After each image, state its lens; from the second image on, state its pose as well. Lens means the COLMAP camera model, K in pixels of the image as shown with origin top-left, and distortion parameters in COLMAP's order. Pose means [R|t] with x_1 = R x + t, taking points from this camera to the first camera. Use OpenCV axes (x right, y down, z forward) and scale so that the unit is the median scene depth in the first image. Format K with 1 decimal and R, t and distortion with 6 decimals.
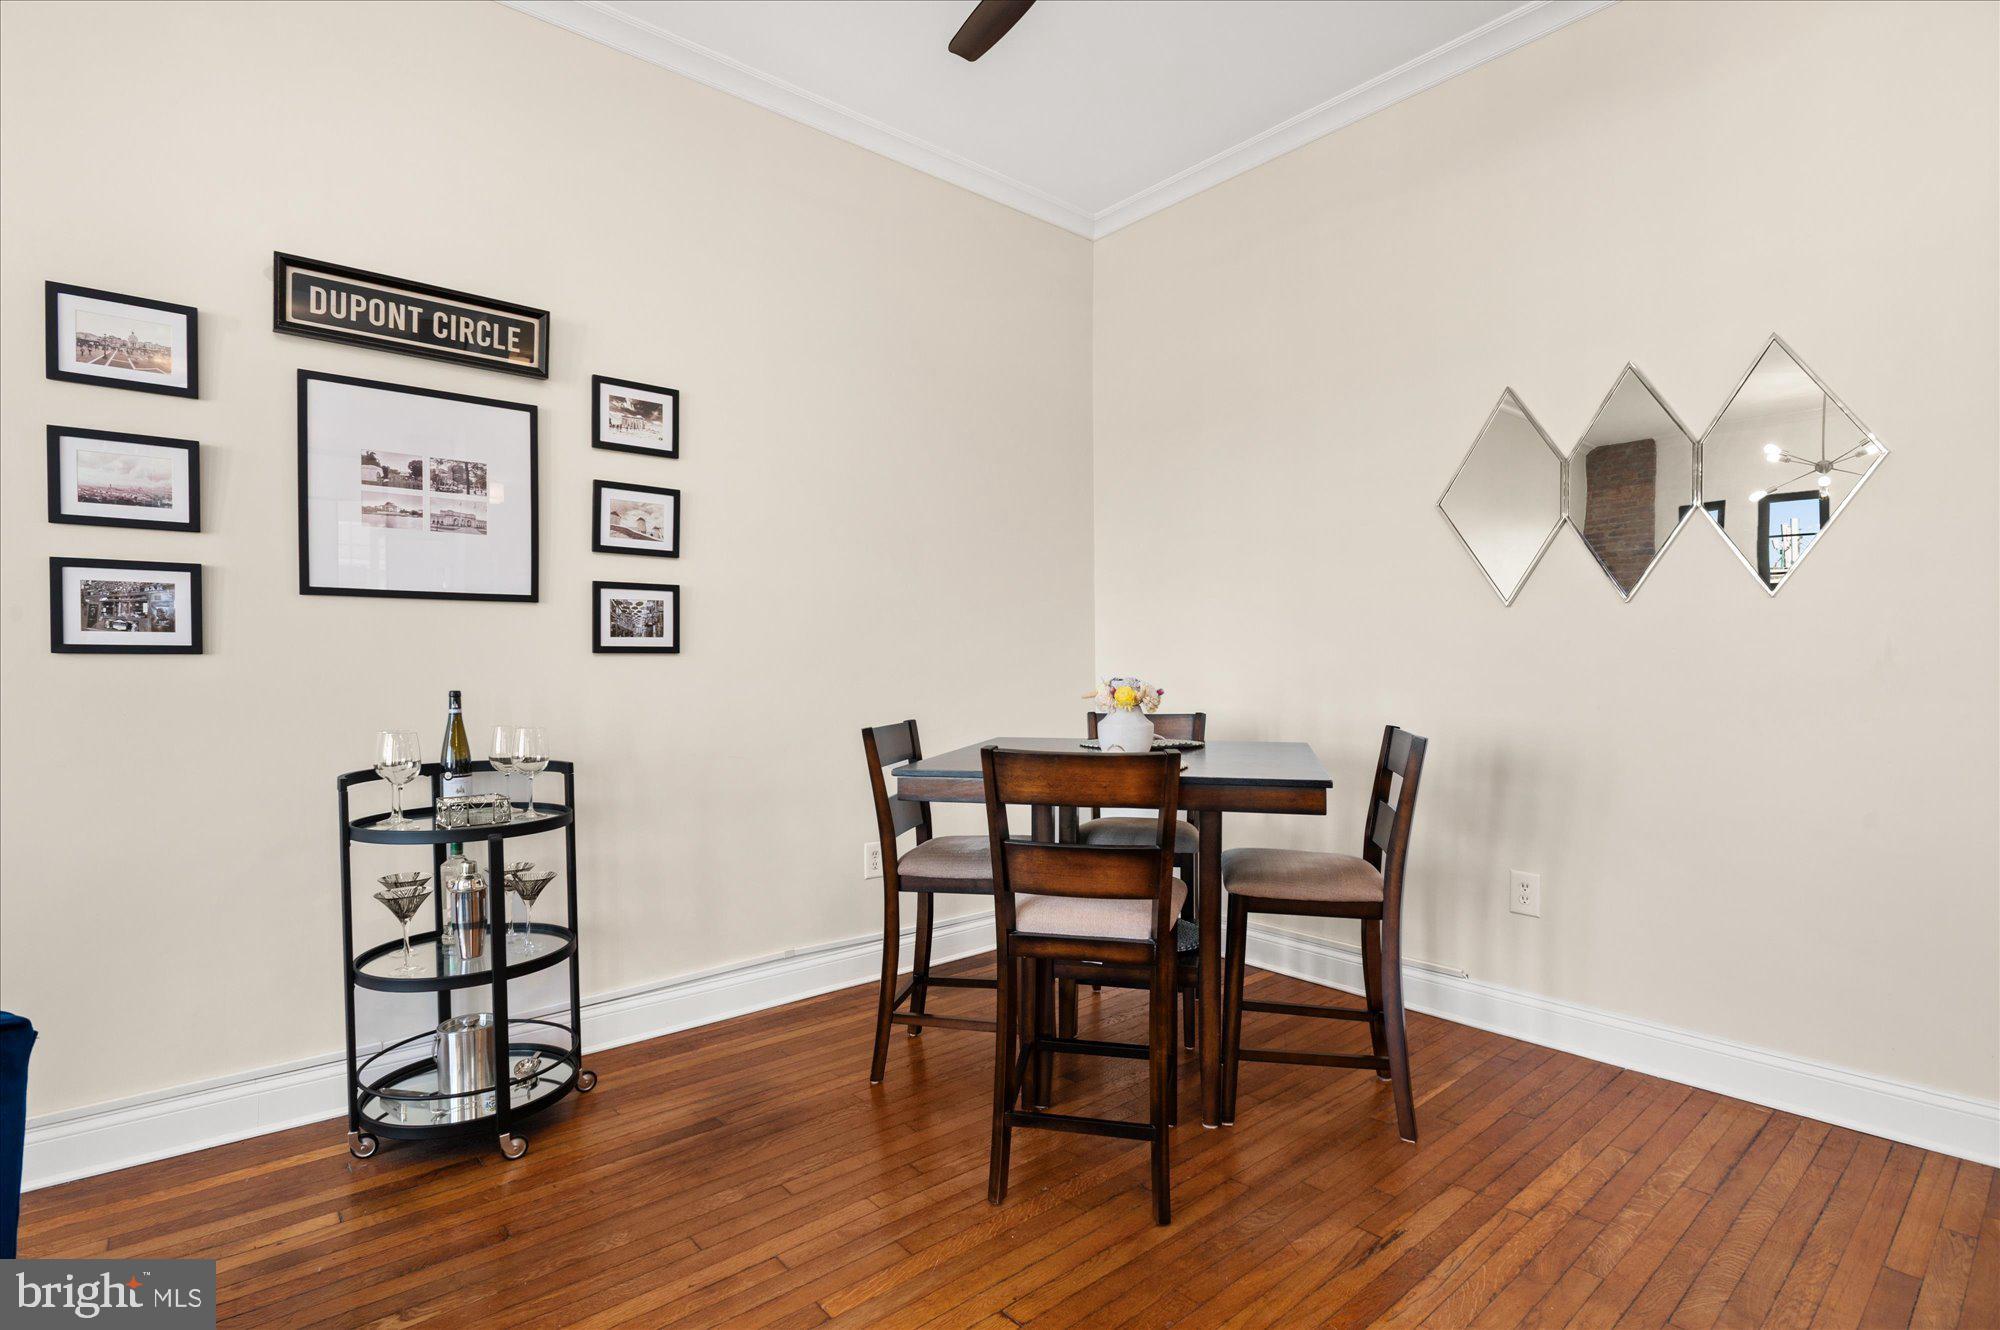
lens RADIAL K [[955.8, 0, 1011.8], [0, 955.8, 672.1], [0, 0, 1]] dist [-0.004150, -0.003026]
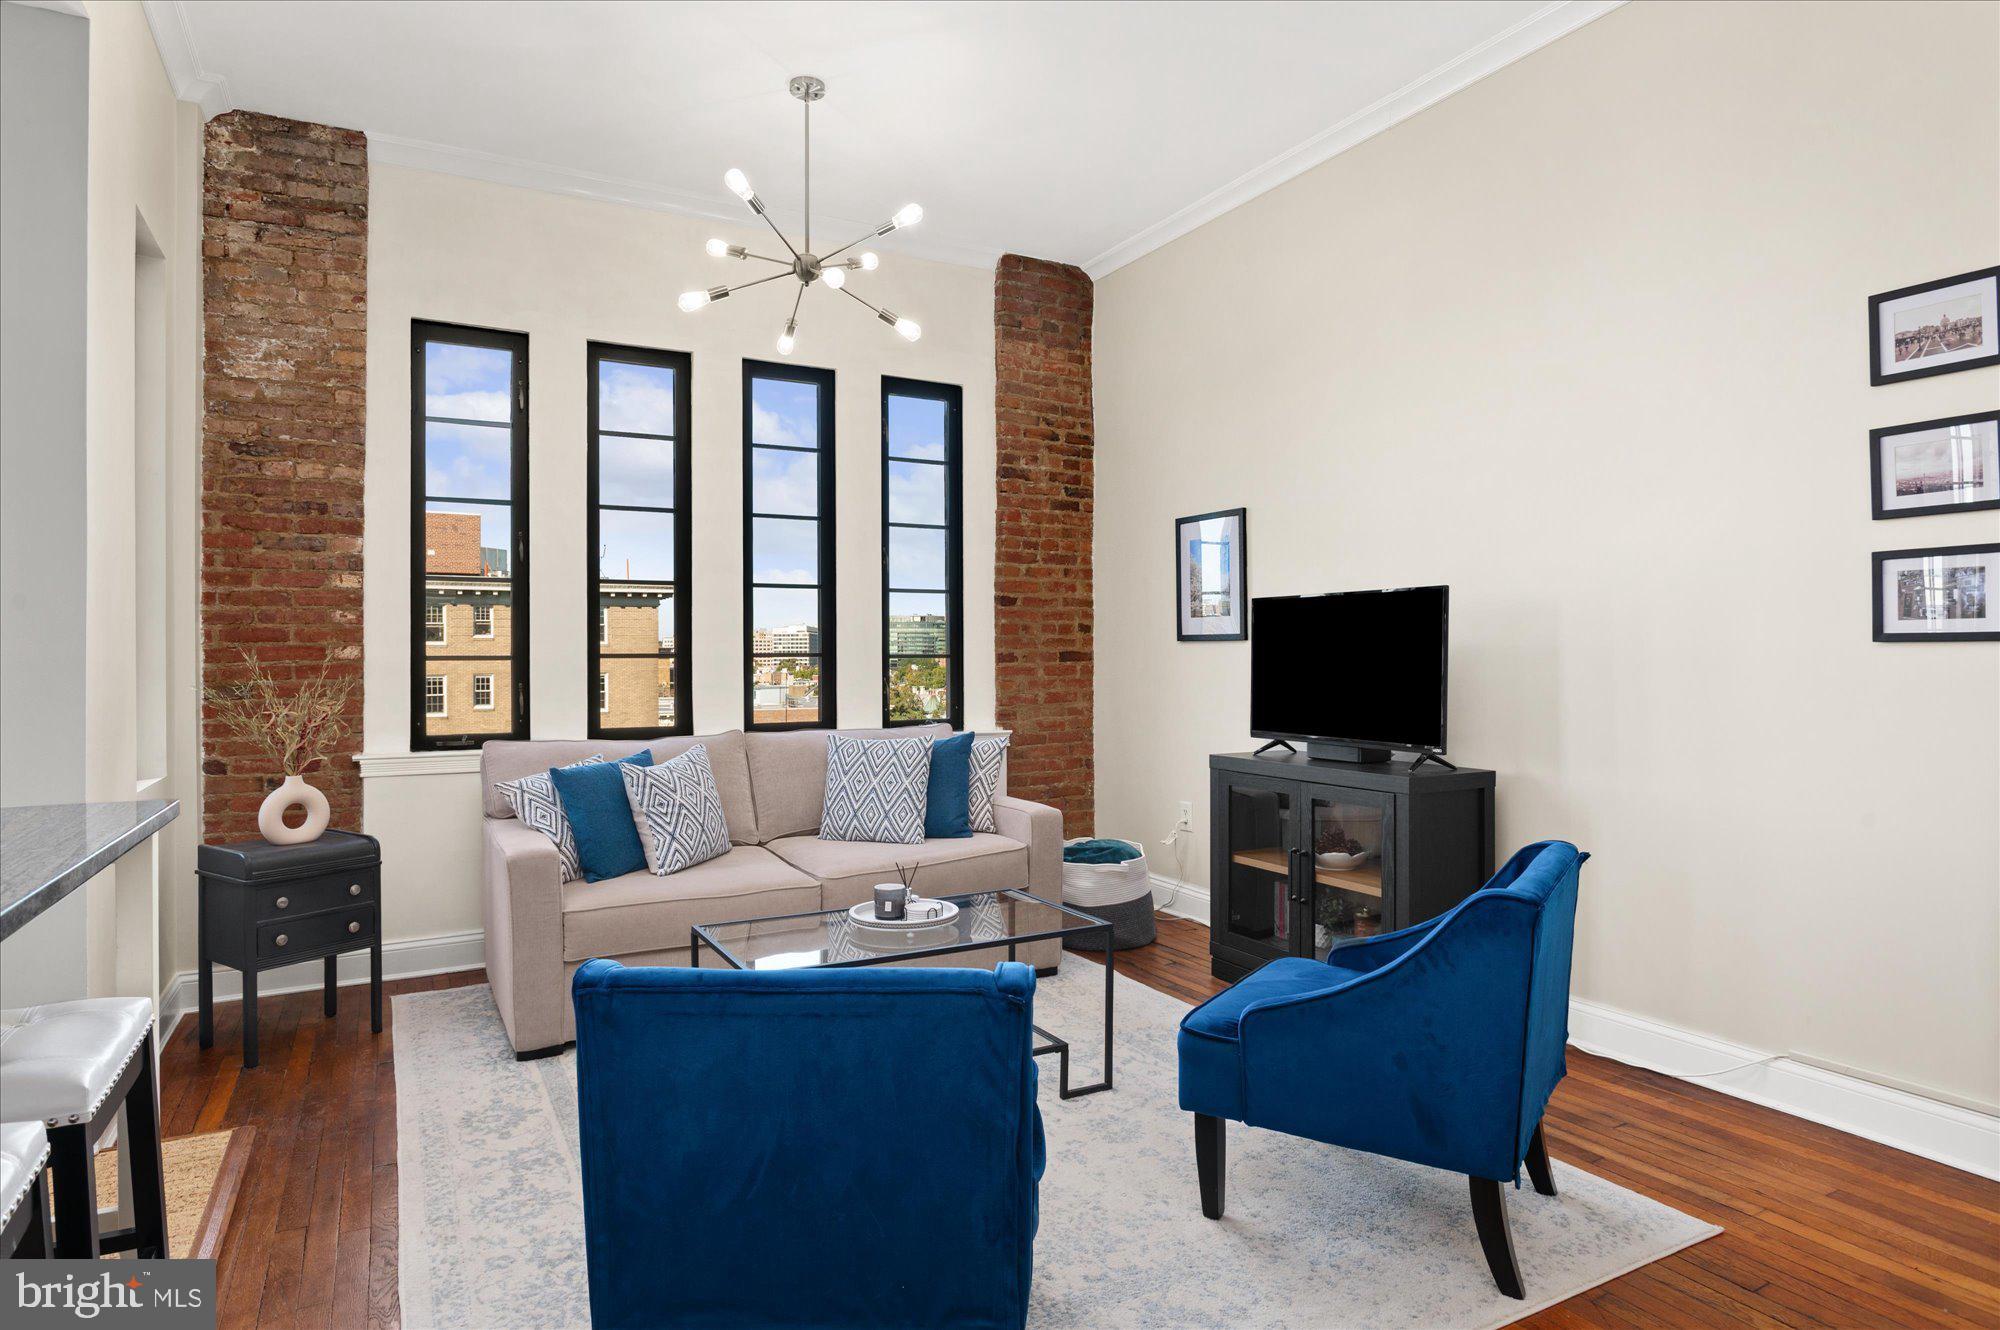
lens RADIAL K [[1122.6, 0, 1008.9], [0, 1122.6, 650.9], [0, 0, 1]] dist [-0.024948, 0.008307]
pose [[-0.191856, -0.000696, -0.981423, 0.396497], [-0.005299, 0.999986, 0.000327, -0.004818], [0.981409, 0.005263, -0.191857, 0.276621]]
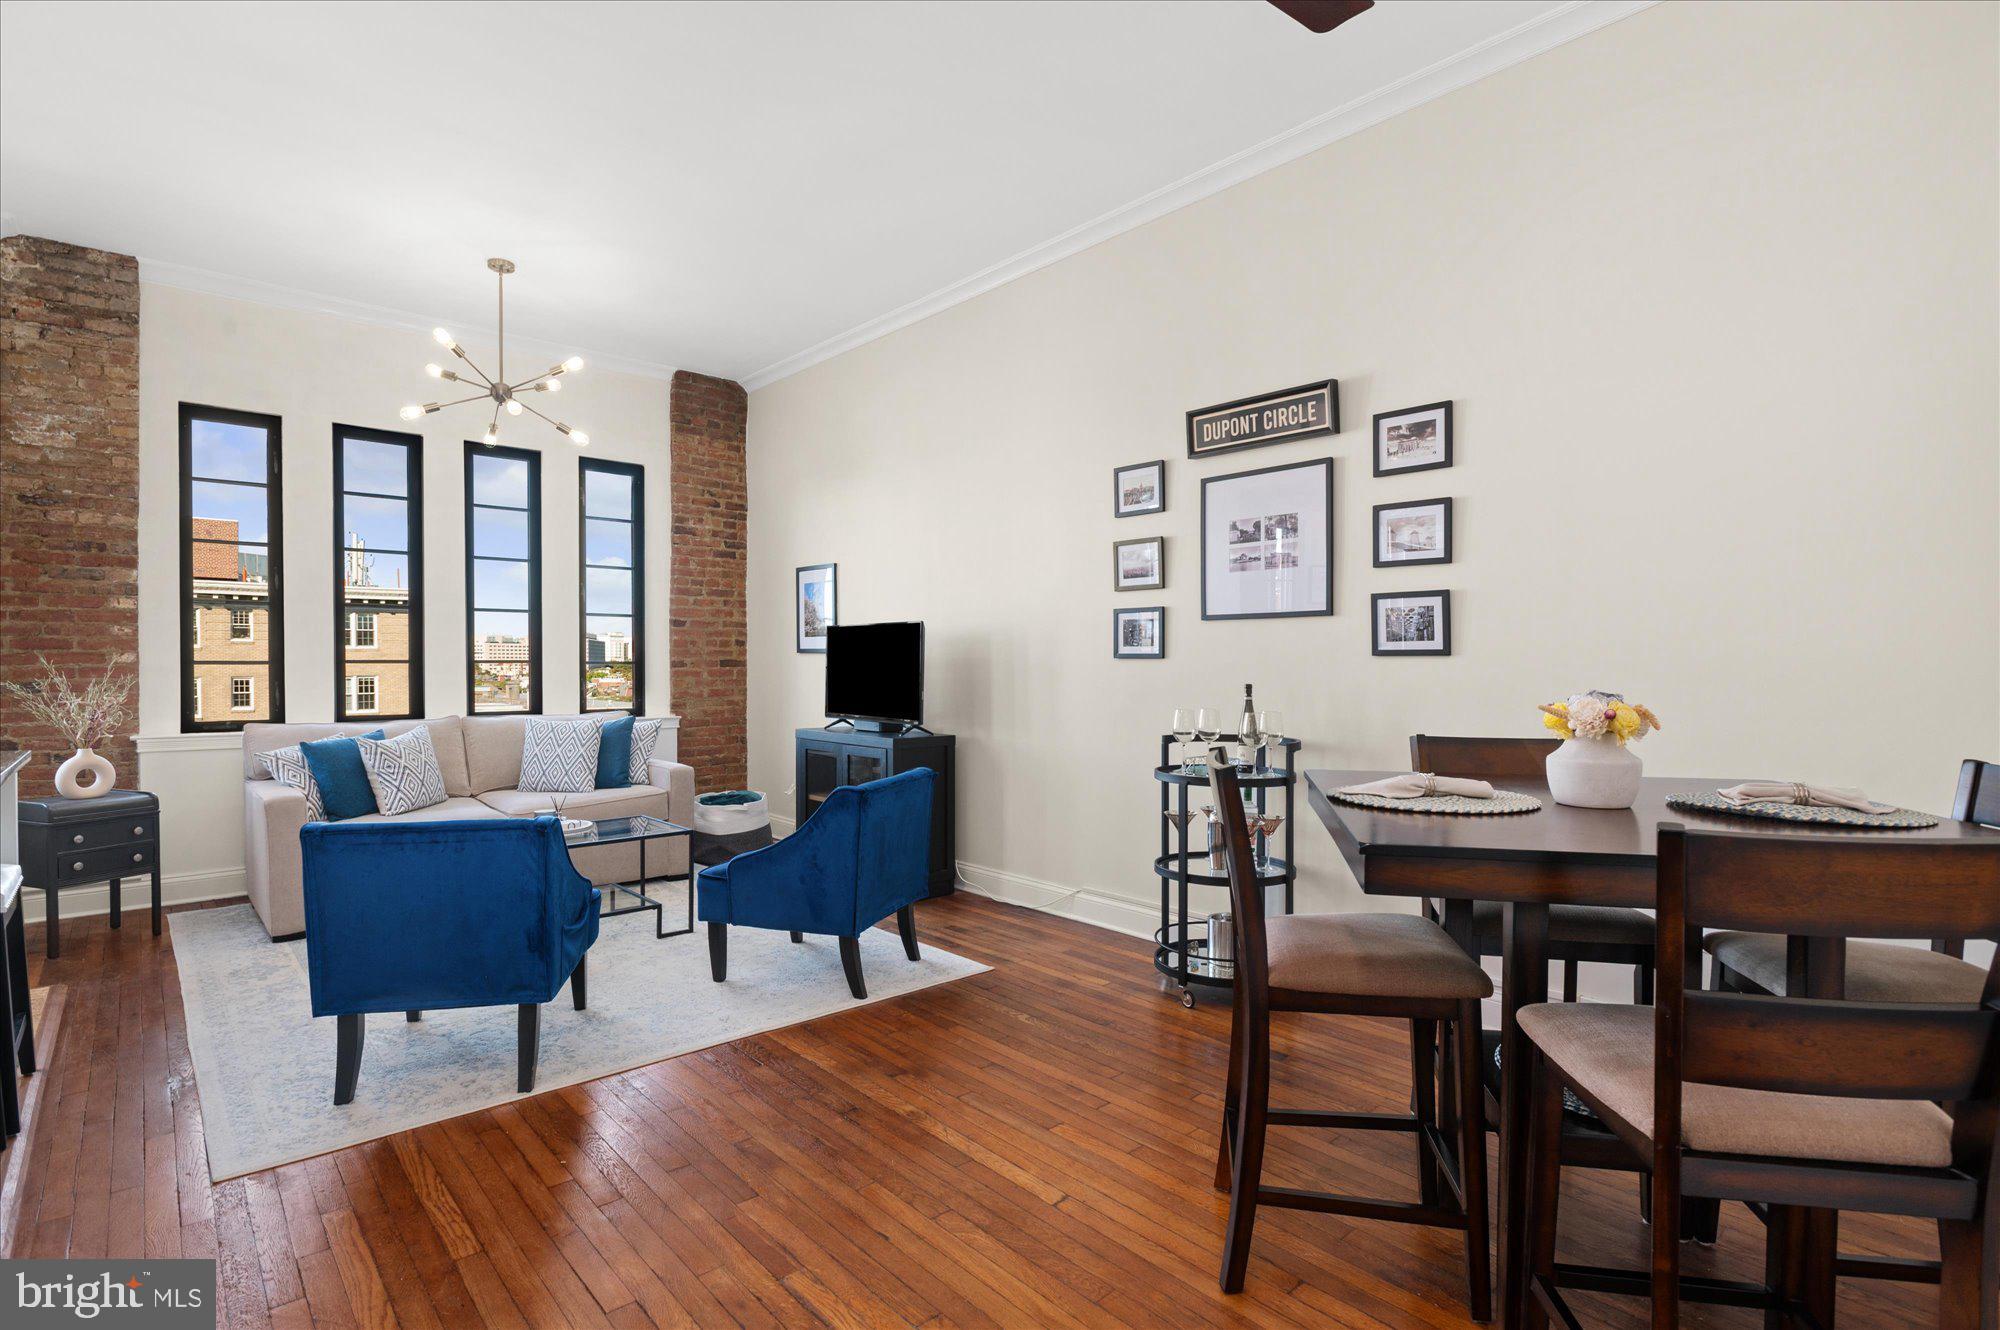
lens RADIAL K [[955.8, 0, 990.1], [0, 955.8, 673.8], [0, 0, 1]] dist [-0.004150, -0.003026]
pose [[0.033324, 0.015568, -0.999323, 0.760001], [-0.011549, 0.999818, 0.015191, -0.011312], [0.999378, 0.011035, 0.033498, 0.538927]]
